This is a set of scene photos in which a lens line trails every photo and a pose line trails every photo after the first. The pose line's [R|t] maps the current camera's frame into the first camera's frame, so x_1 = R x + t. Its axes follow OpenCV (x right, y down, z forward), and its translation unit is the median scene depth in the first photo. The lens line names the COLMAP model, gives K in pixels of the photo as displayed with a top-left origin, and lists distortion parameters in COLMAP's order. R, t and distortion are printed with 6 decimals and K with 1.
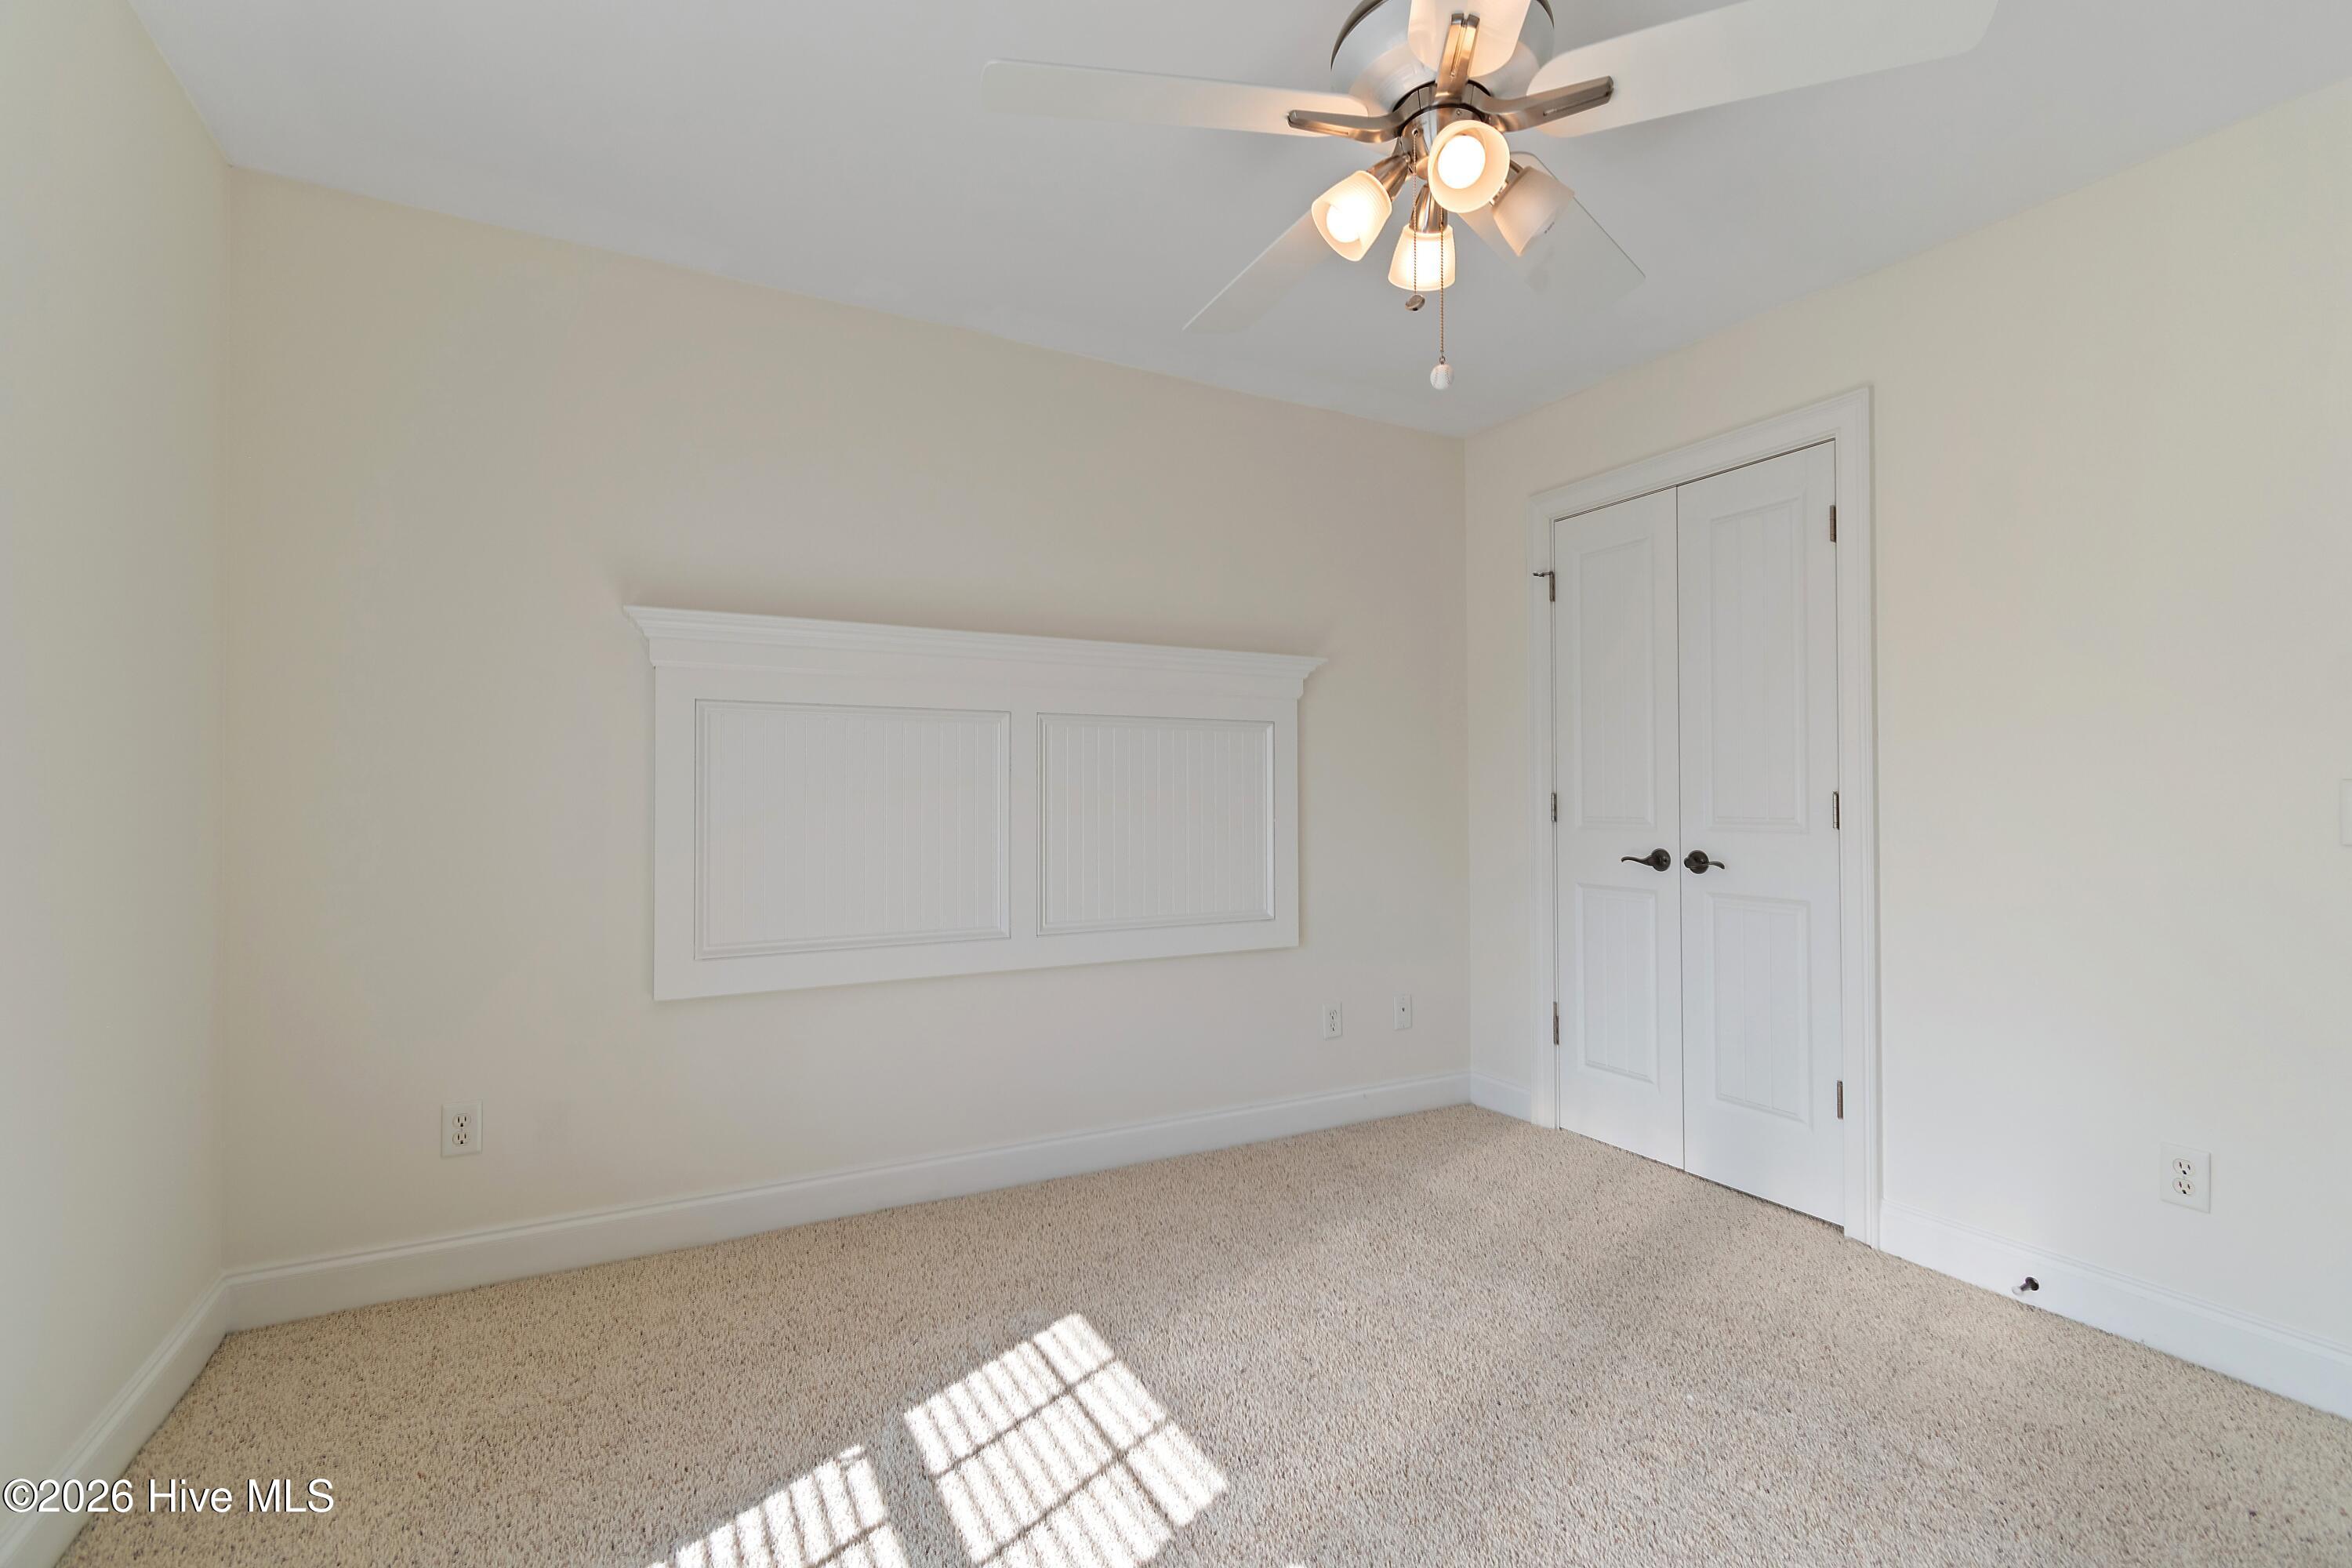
lens RADIAL K [[1035.7, 0, 1184.2], [0, 1035.7, 778.2], [0, 0, 1]] dist [0.000495, 0.000121]
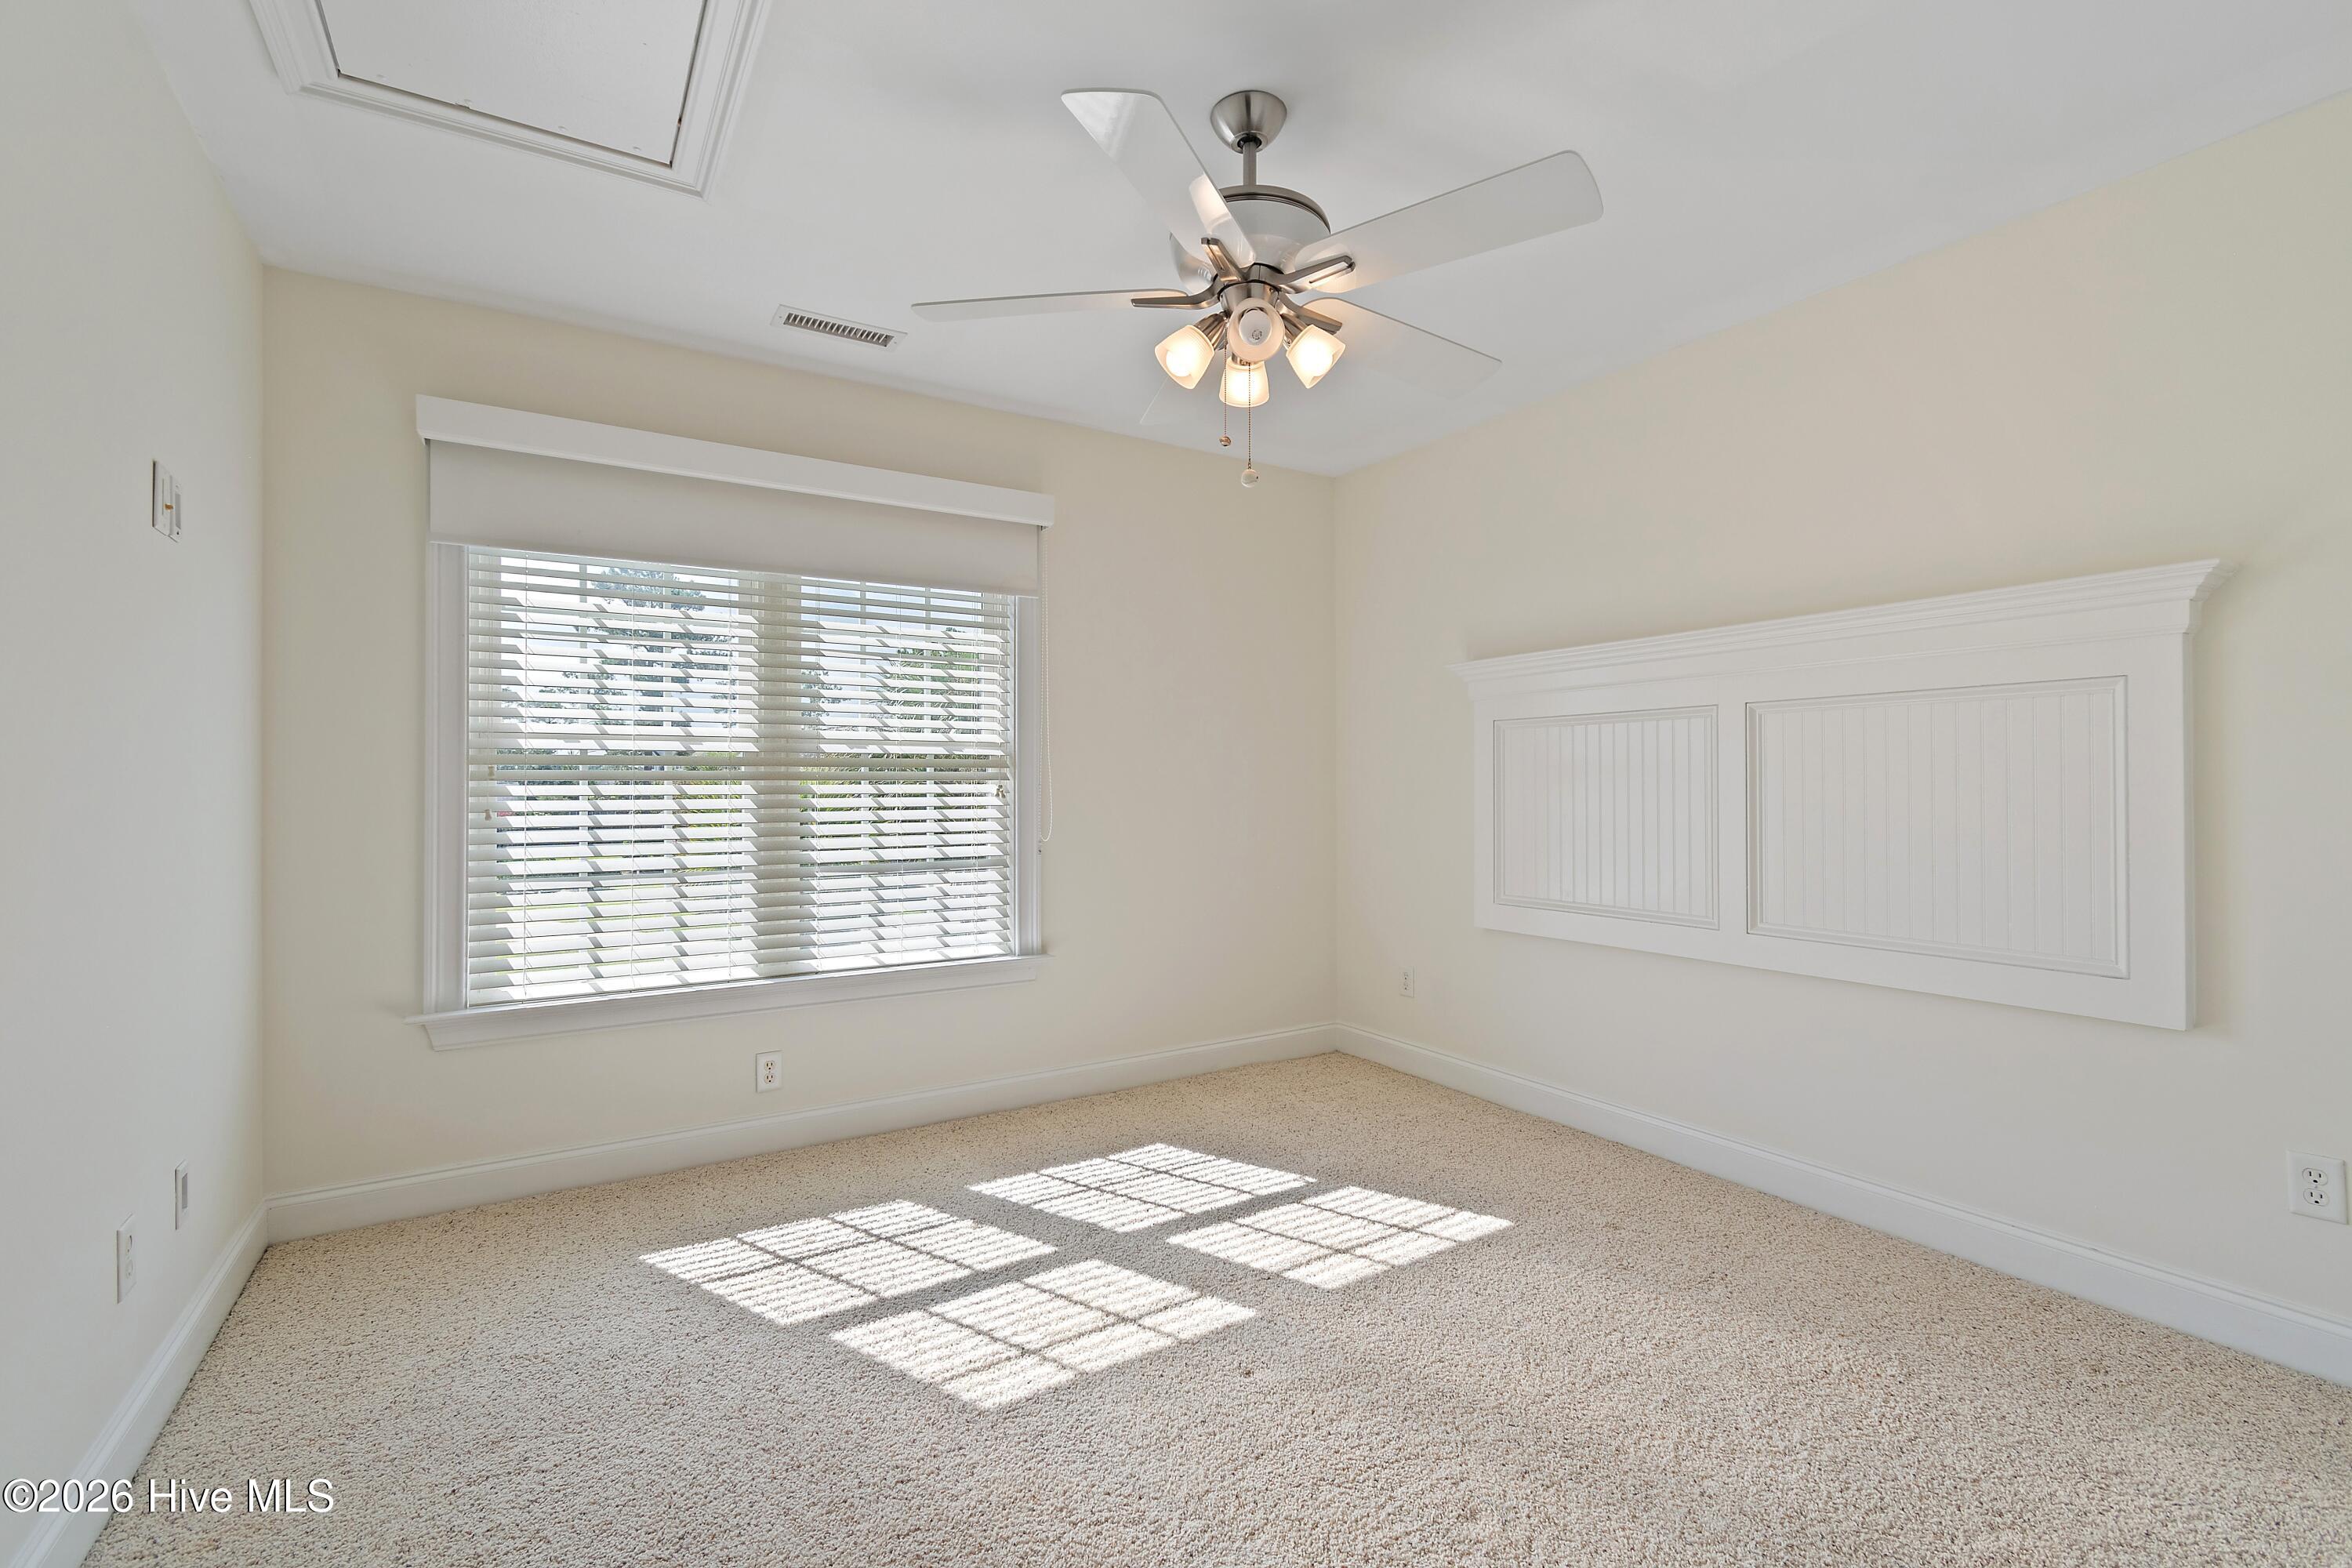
lens RADIAL K [[1024.9, 0, 1176.0], [0, 1024.9, 784.0], [0, 0, 1]] dist [-0.001079, -0.000279]
pose [[0.057480, -0.006029, -0.998328, 1.159813], [0.009258, 0.999942, -0.005506, 0.019324], [0.998304, -0.008926, 0.057532, 0.612564]]
